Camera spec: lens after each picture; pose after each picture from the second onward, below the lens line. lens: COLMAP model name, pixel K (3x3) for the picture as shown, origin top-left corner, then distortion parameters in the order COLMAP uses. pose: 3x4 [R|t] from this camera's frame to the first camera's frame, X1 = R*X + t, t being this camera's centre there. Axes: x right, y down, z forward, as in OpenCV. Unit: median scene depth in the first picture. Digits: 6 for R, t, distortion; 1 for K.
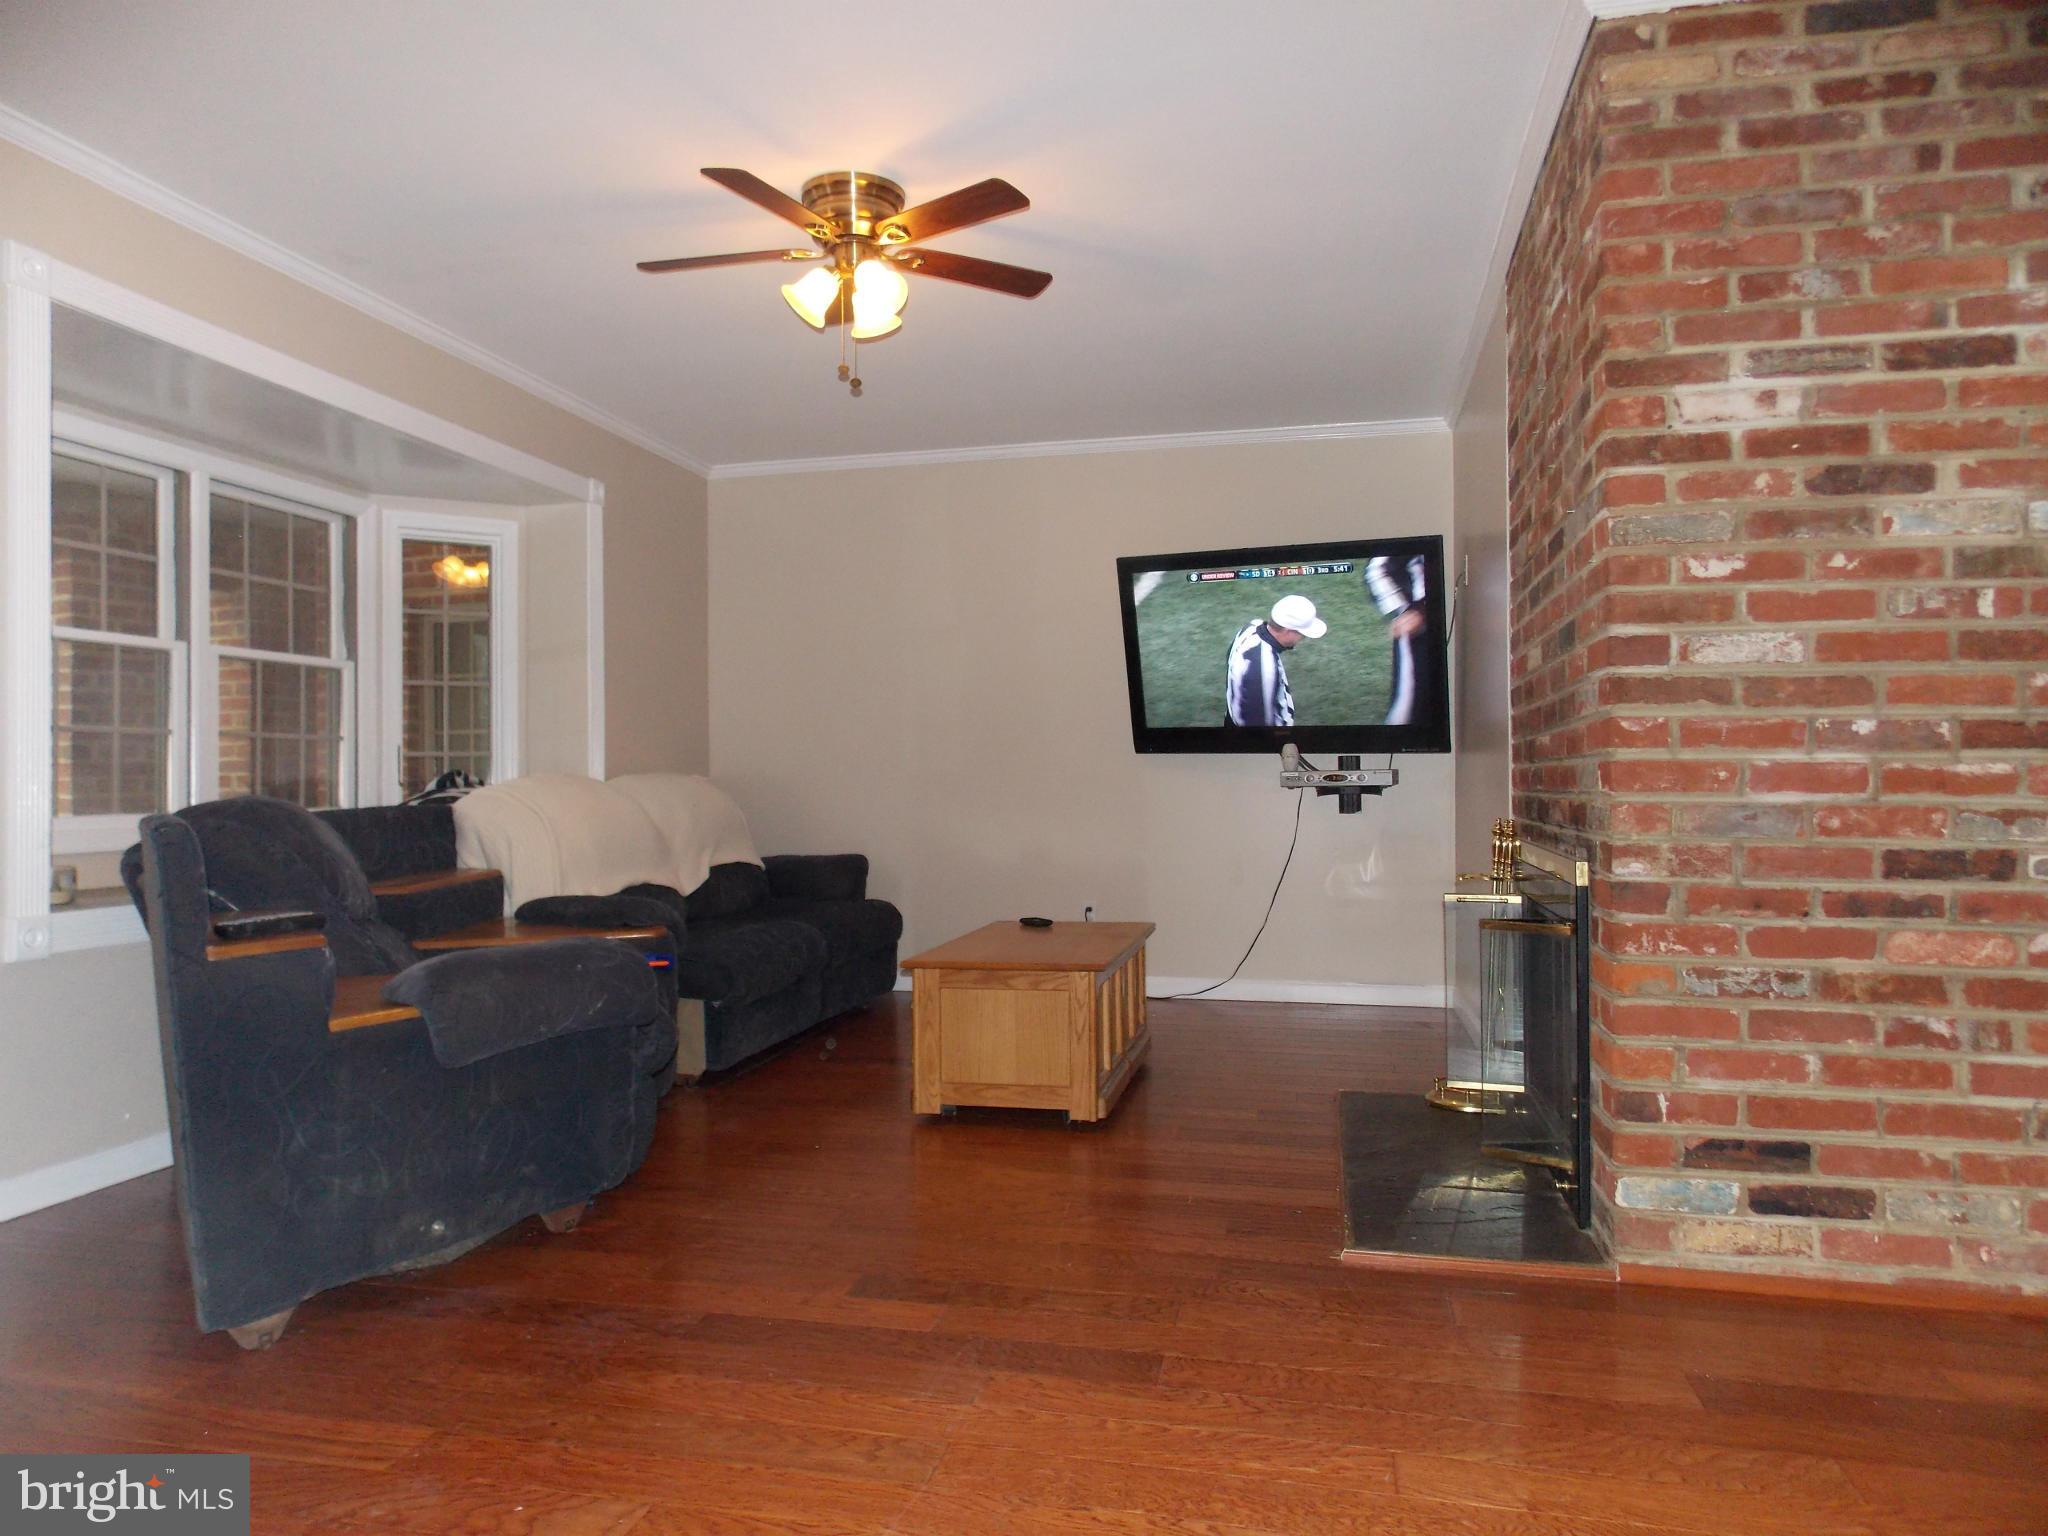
lens RADIAL K [[1364.3, 0, 1016.1], [0, 1364.3, 761.1], [0, 0, 1]] dist [0.009366, -0.010249]
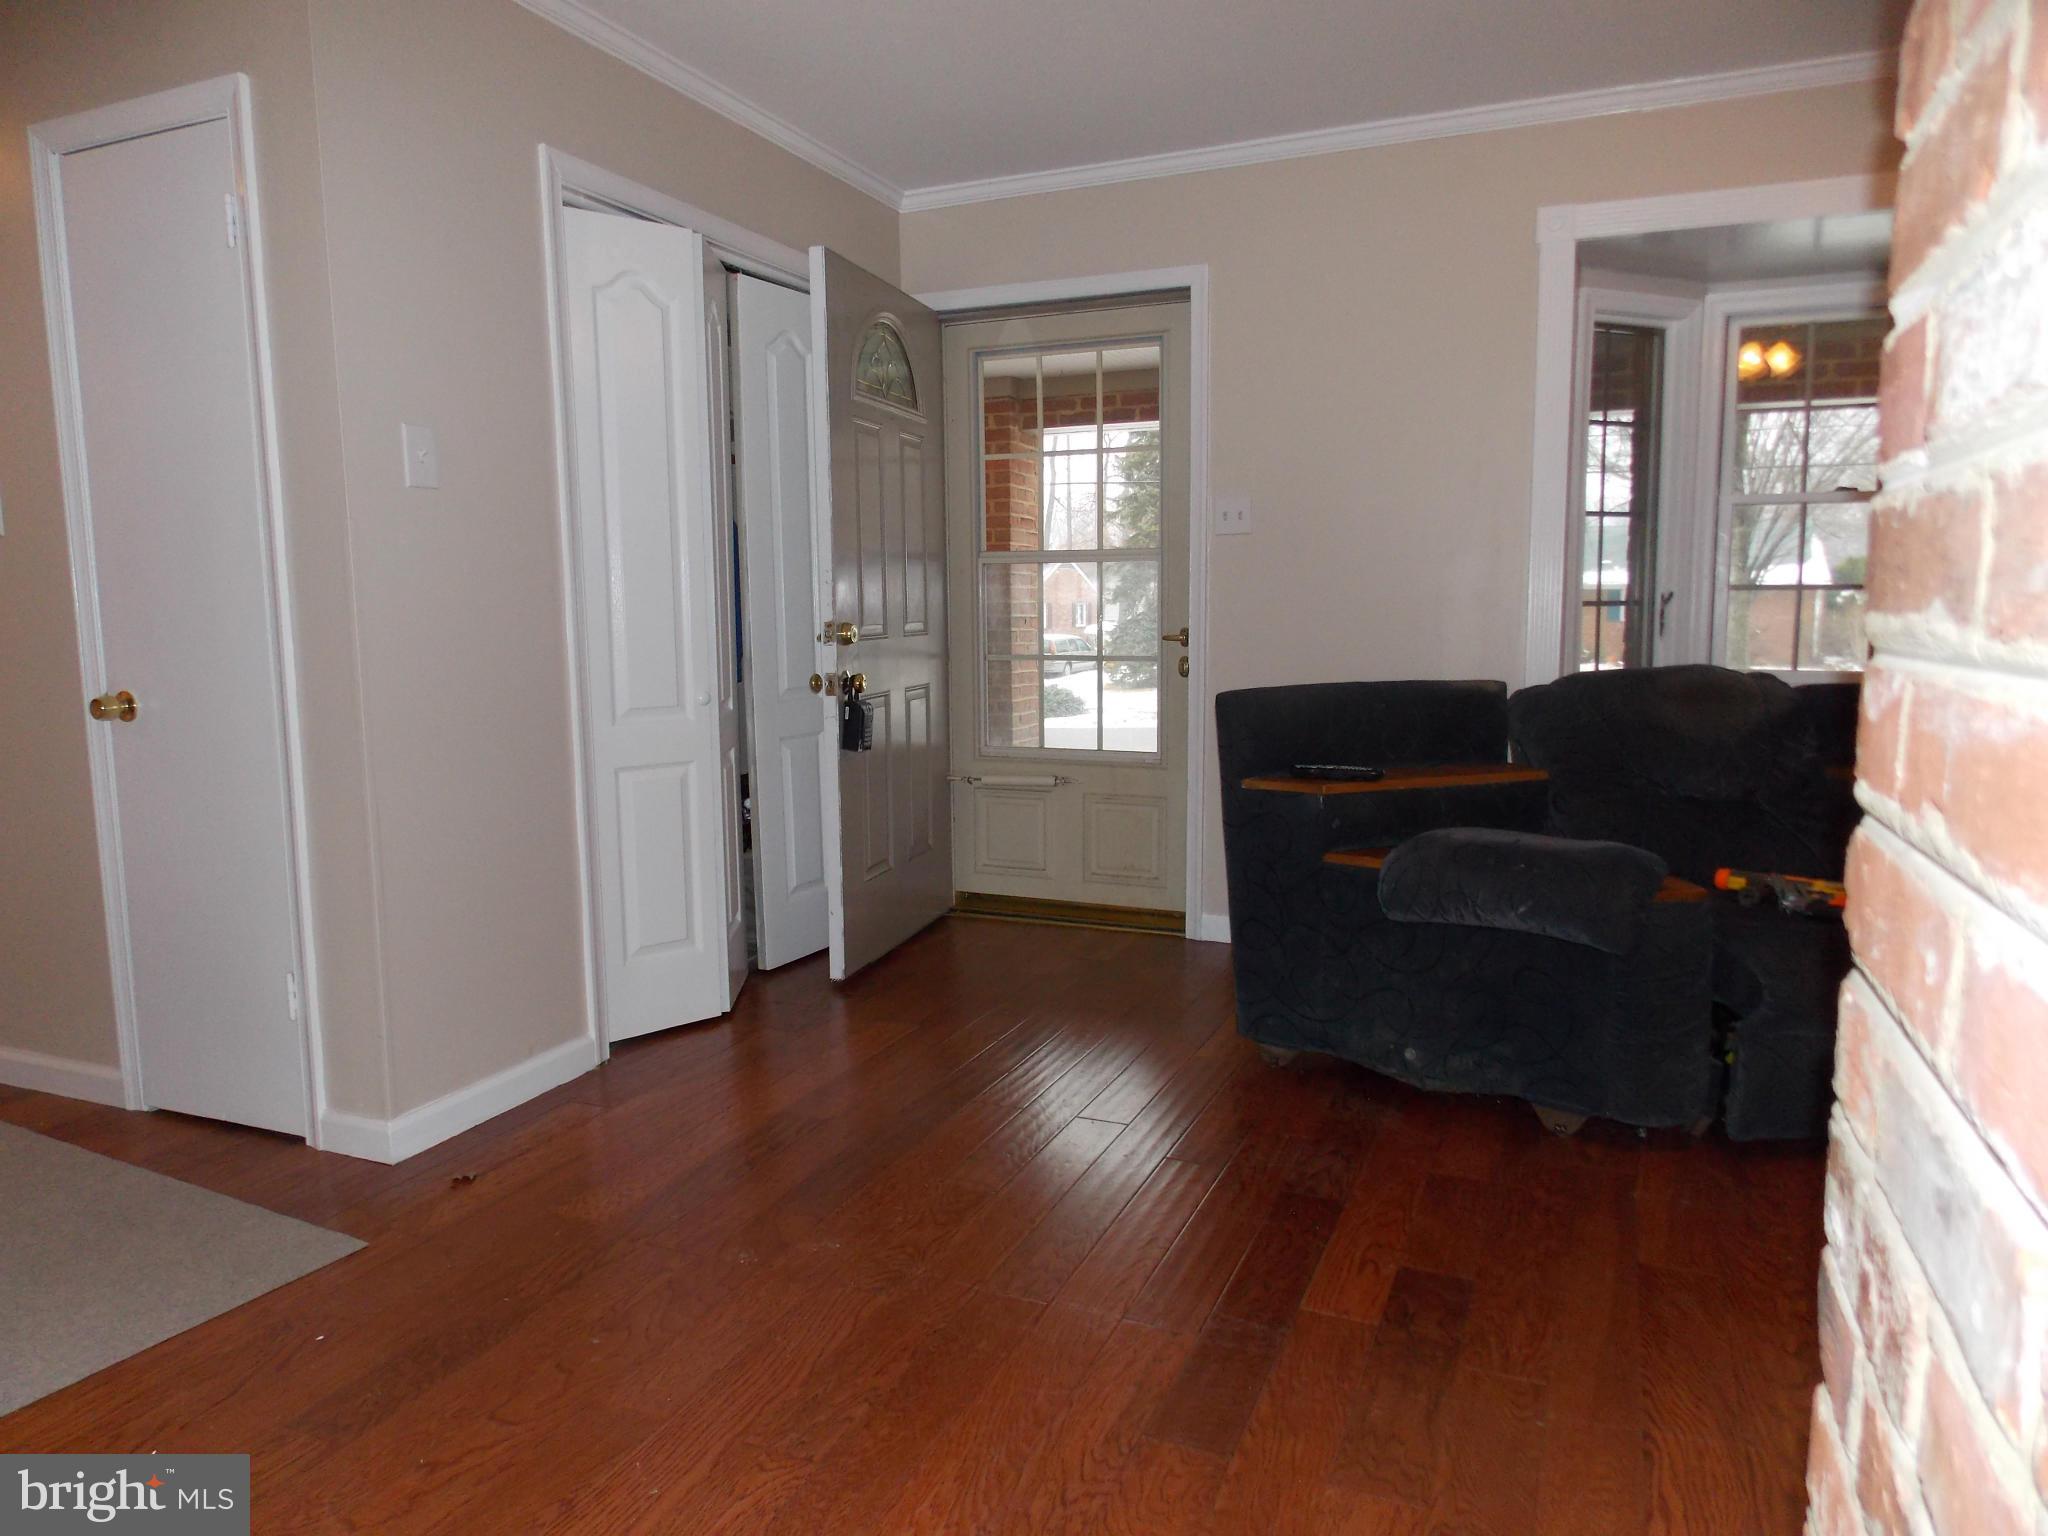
lens RADIAL K [[1364.3, 0, 1017.0], [0, 1364.3, 767.8], [0, 0, 1]] dist [0.009366, -0.010249]
pose [[-0.185548, 0.136753, -0.973073, 0.522185], [0.021859, 0.990598, 0.135047, -0.044971], [0.982392, 0.003788, -0.186793, 0.627996]]
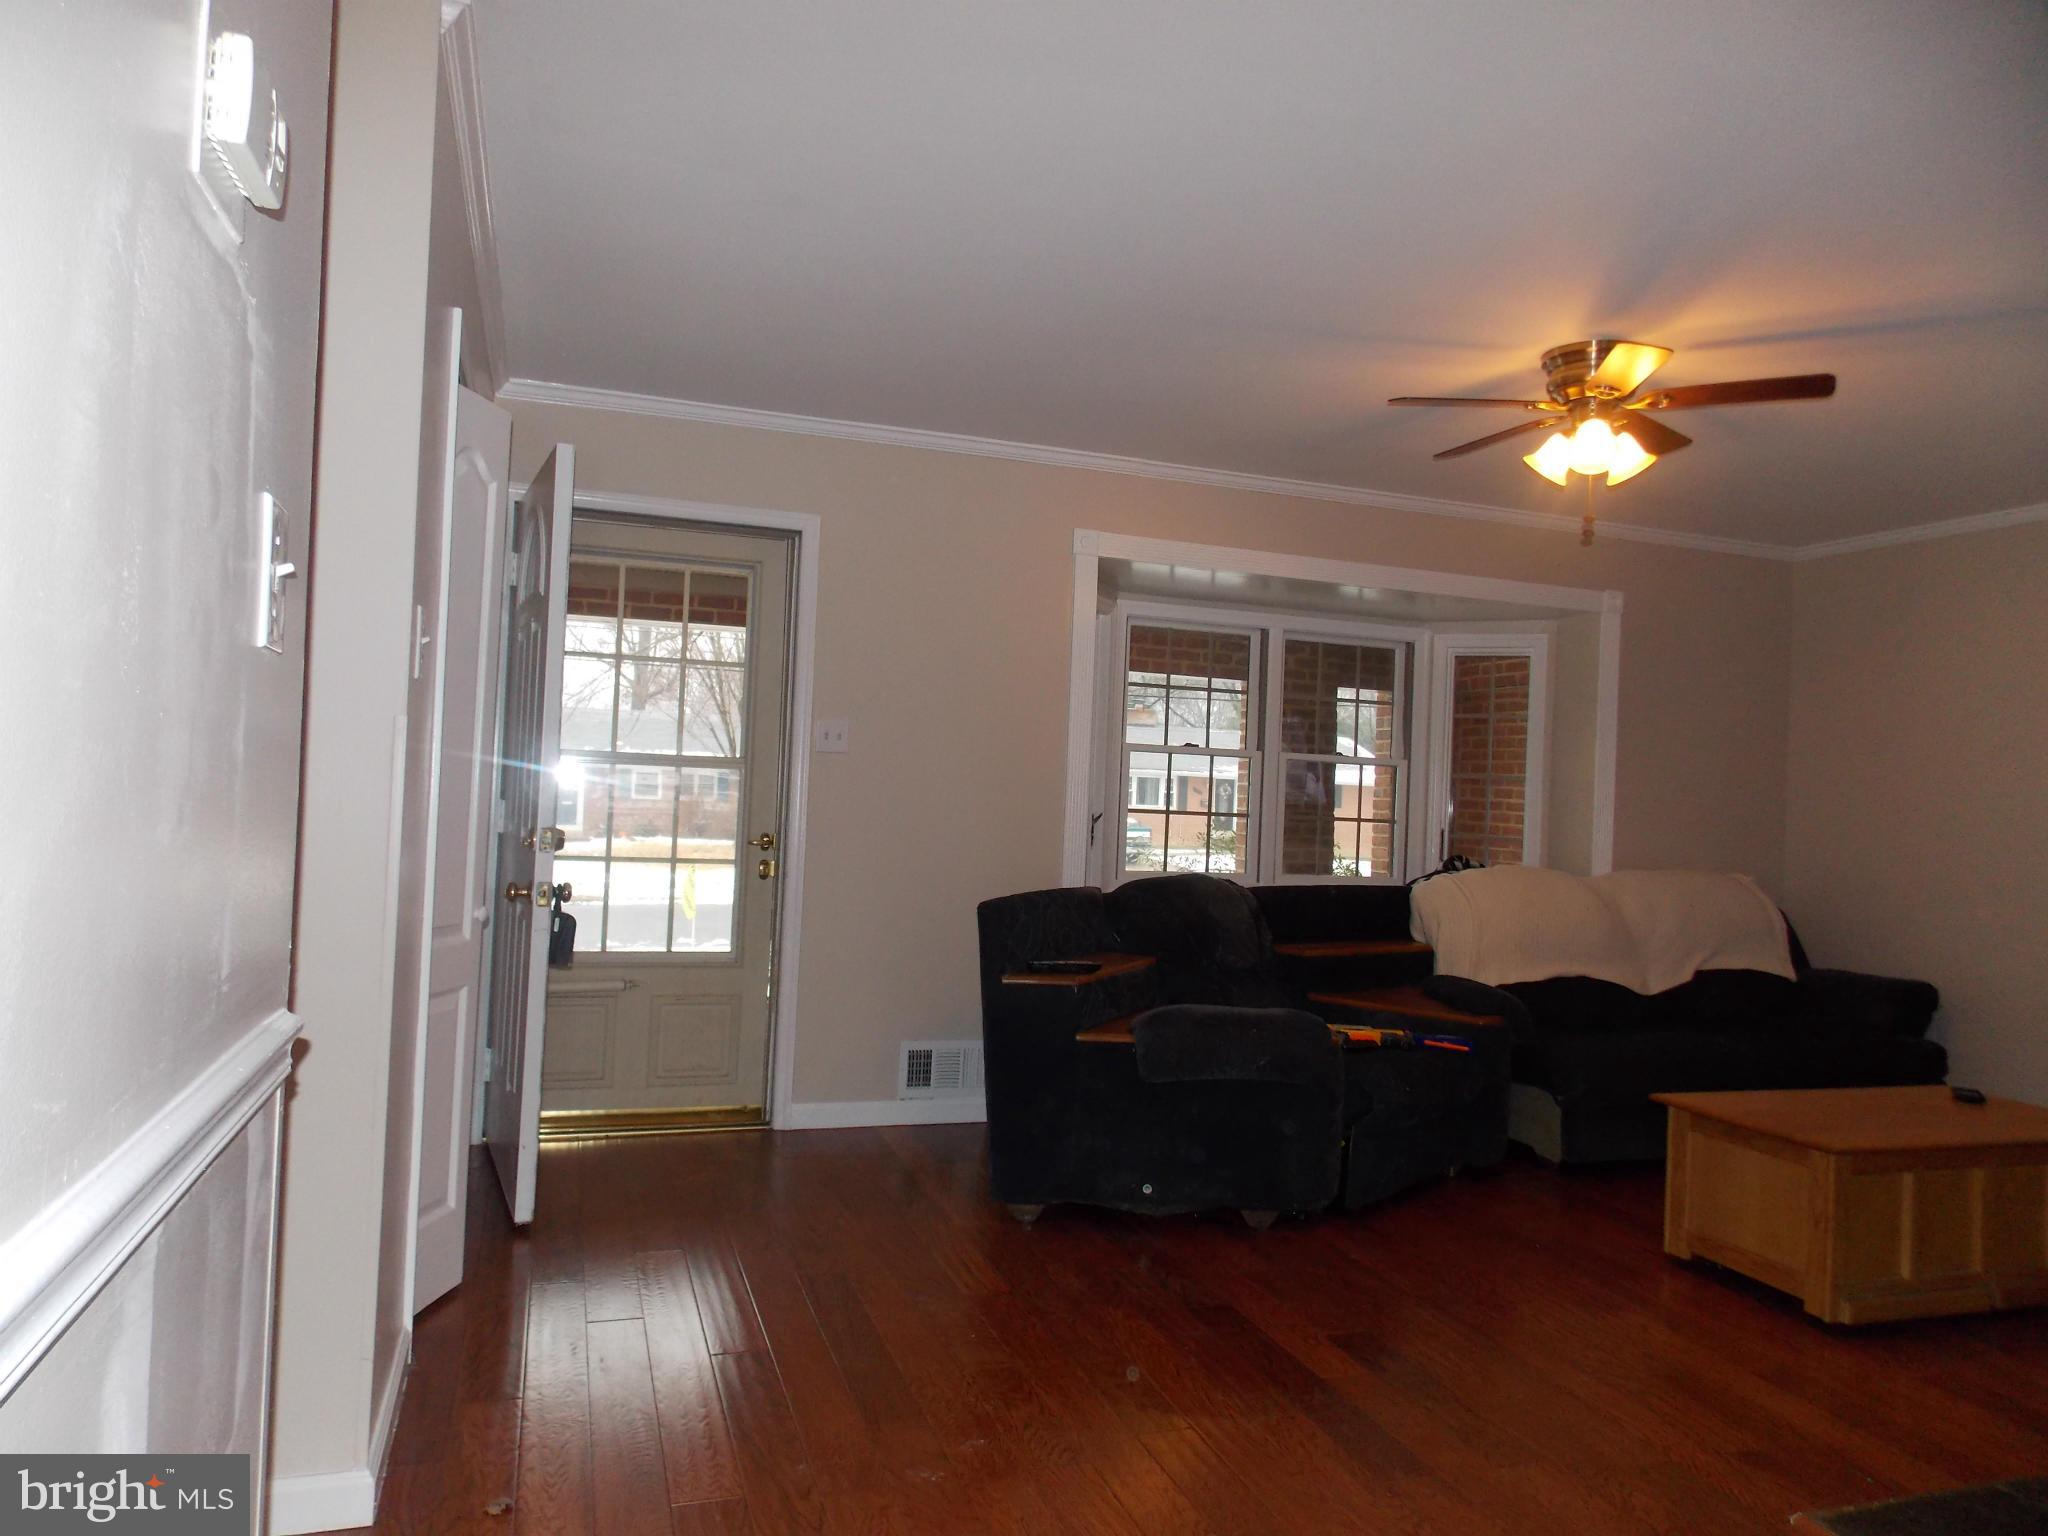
lens RADIAL K [[1364.3, 0, 1009.1], [0, 1364.3, 769.9], [0, 0, 1]] dist [0.009366, -0.010249]
pose [[0.526818, 0.024830, -0.849615, 0.519398], [-0.041345, 0.999139, 0.003563, -0.075261], [0.848972, 0.033251, 0.527391, 0.065655]]
